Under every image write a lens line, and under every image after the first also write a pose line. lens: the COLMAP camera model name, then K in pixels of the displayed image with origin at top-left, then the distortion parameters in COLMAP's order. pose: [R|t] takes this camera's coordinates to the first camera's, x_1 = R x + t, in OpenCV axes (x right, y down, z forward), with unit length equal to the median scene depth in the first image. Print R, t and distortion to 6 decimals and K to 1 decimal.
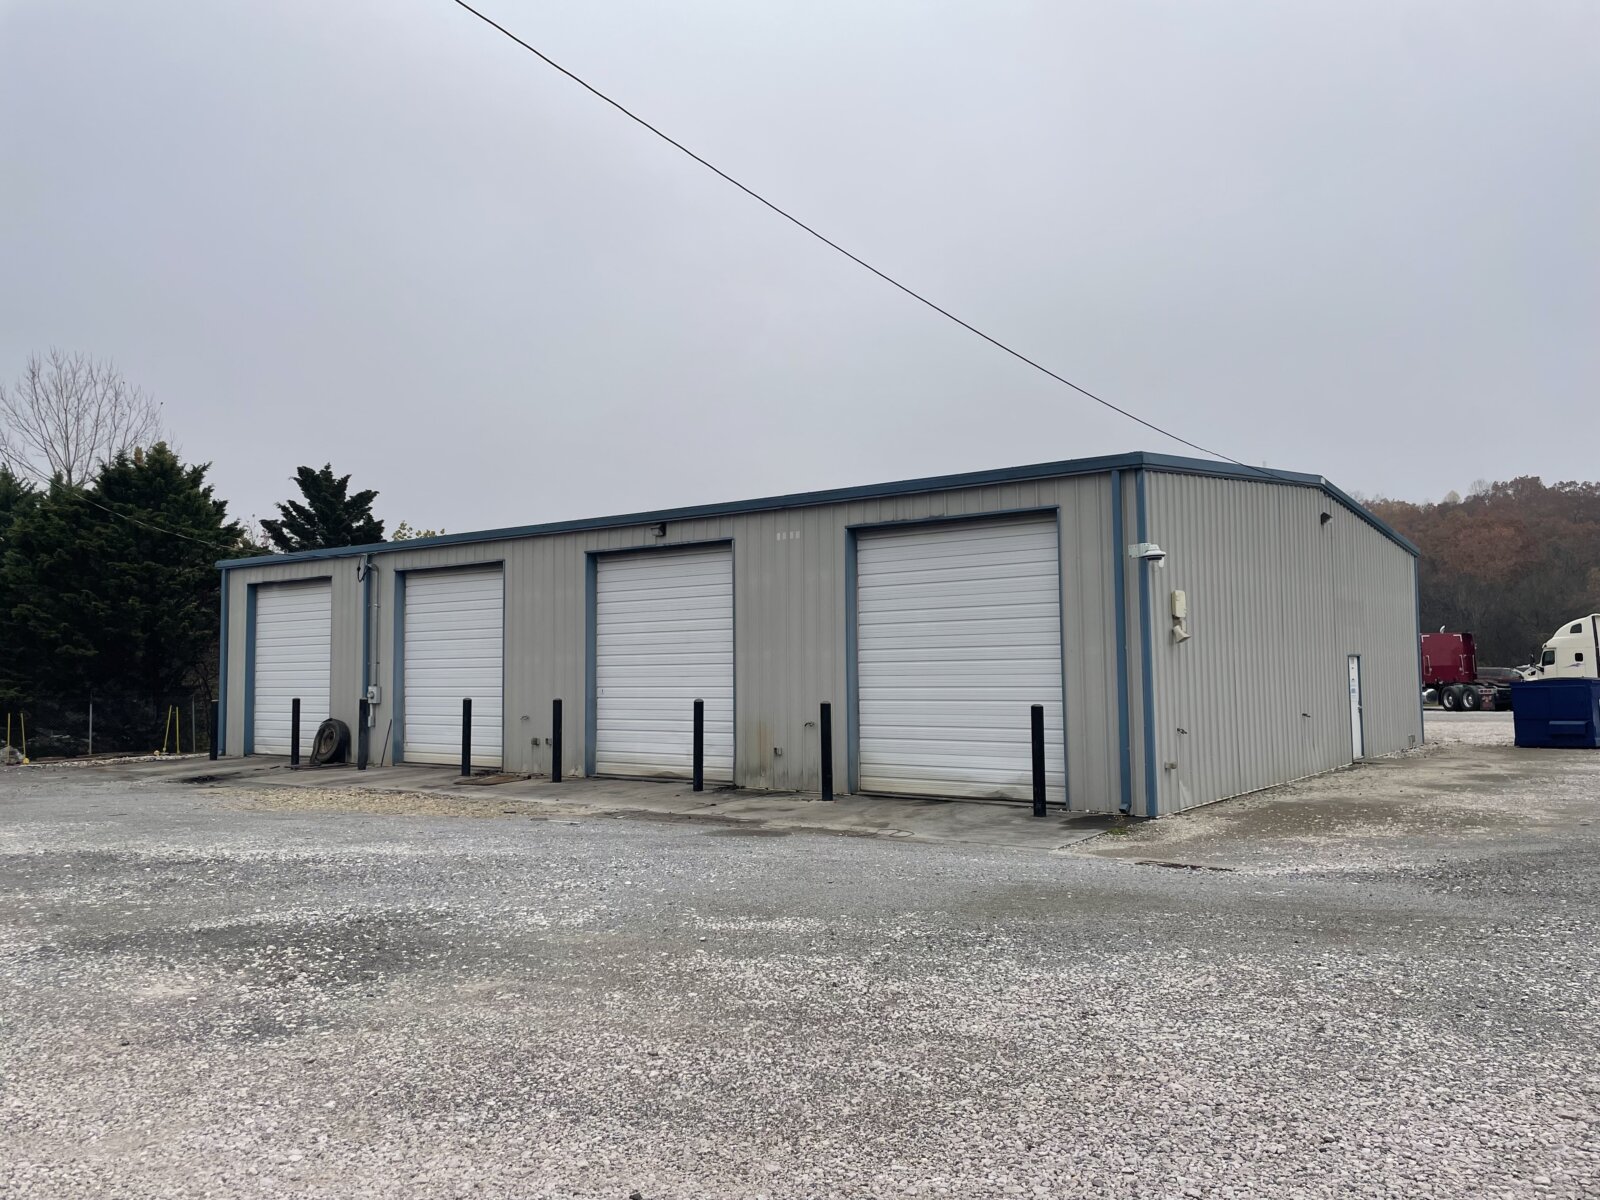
lens RADIAL K [[1197.4, 0, 757.5], [0, 1197.4, 612.9], [0, 0, 1]] dist [0.055245, -0.072333]
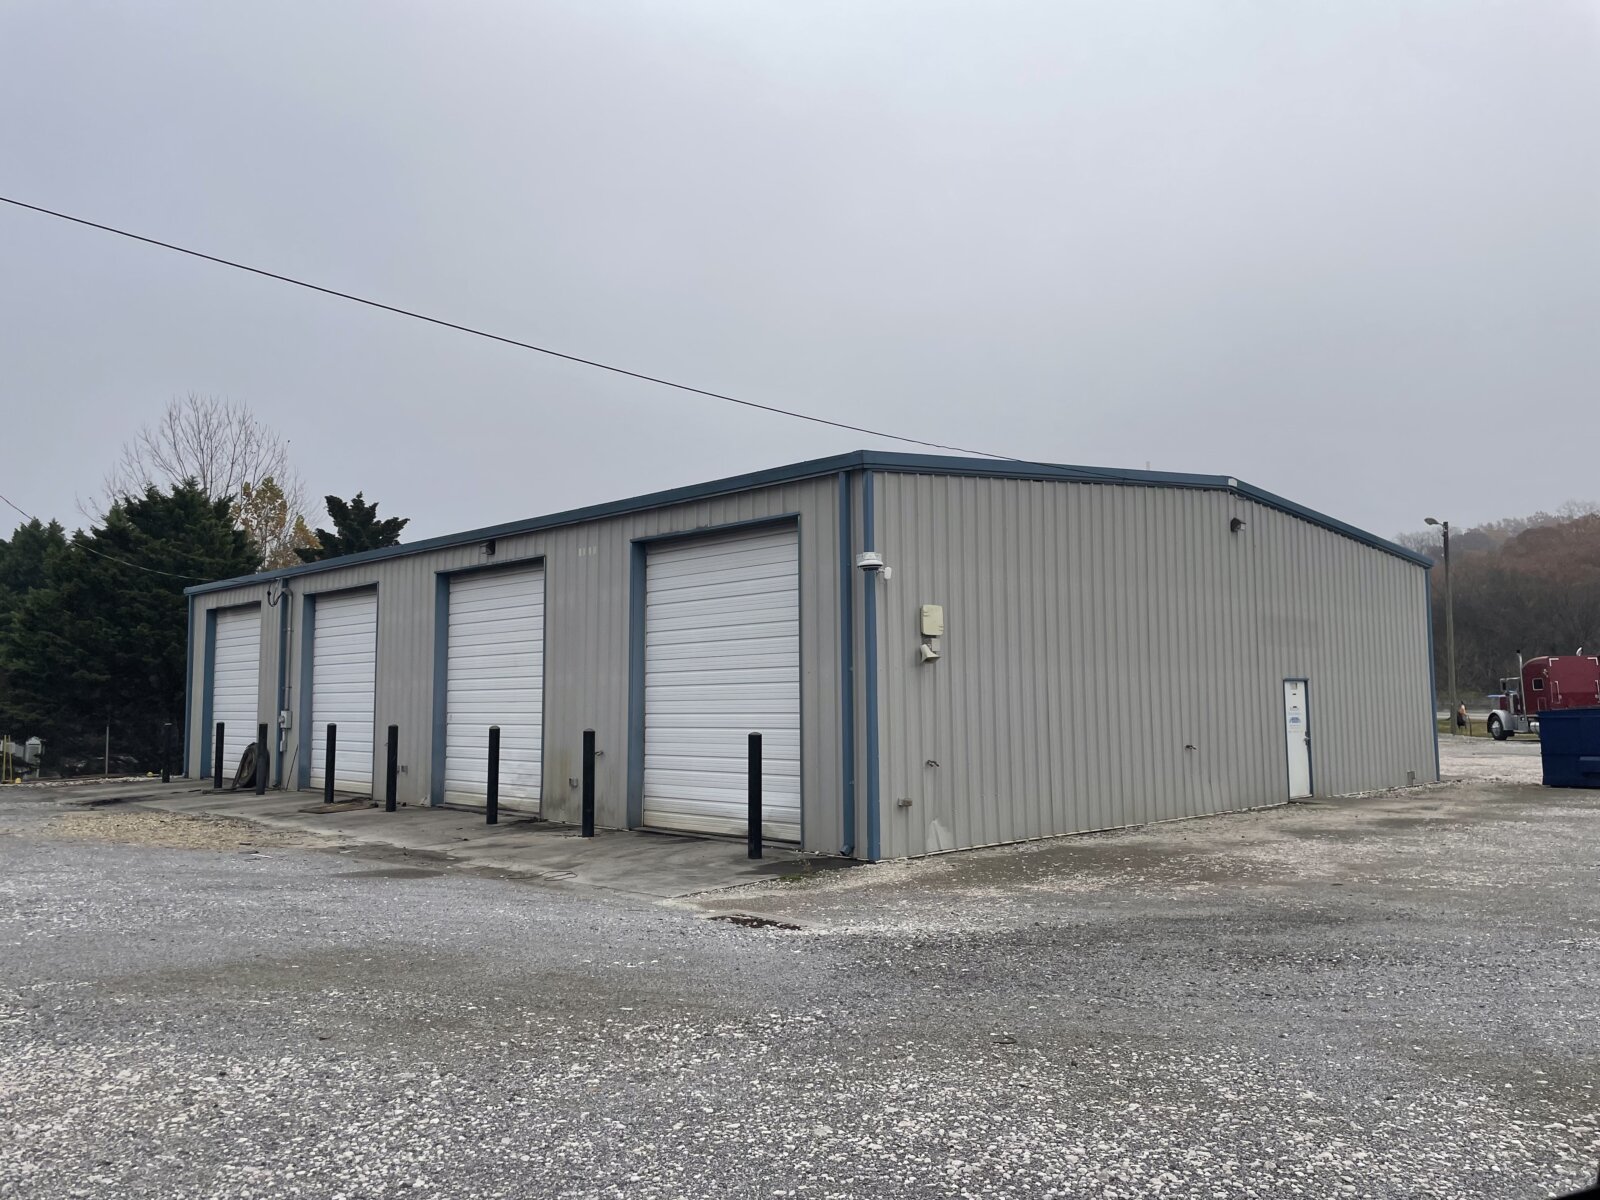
lens RADIAL K [[1197.4, 0, 804.3], [0, 1197.4, 592.5], [0, 0, 1]] dist [0.055245, -0.072333]
pose [[0.988907, -0.010842, -0.148138, 0.303811], [0.005238, 0.999258, -0.038171, 0.004211], [0.148442, 0.036971, 0.988230, 0.086077]]
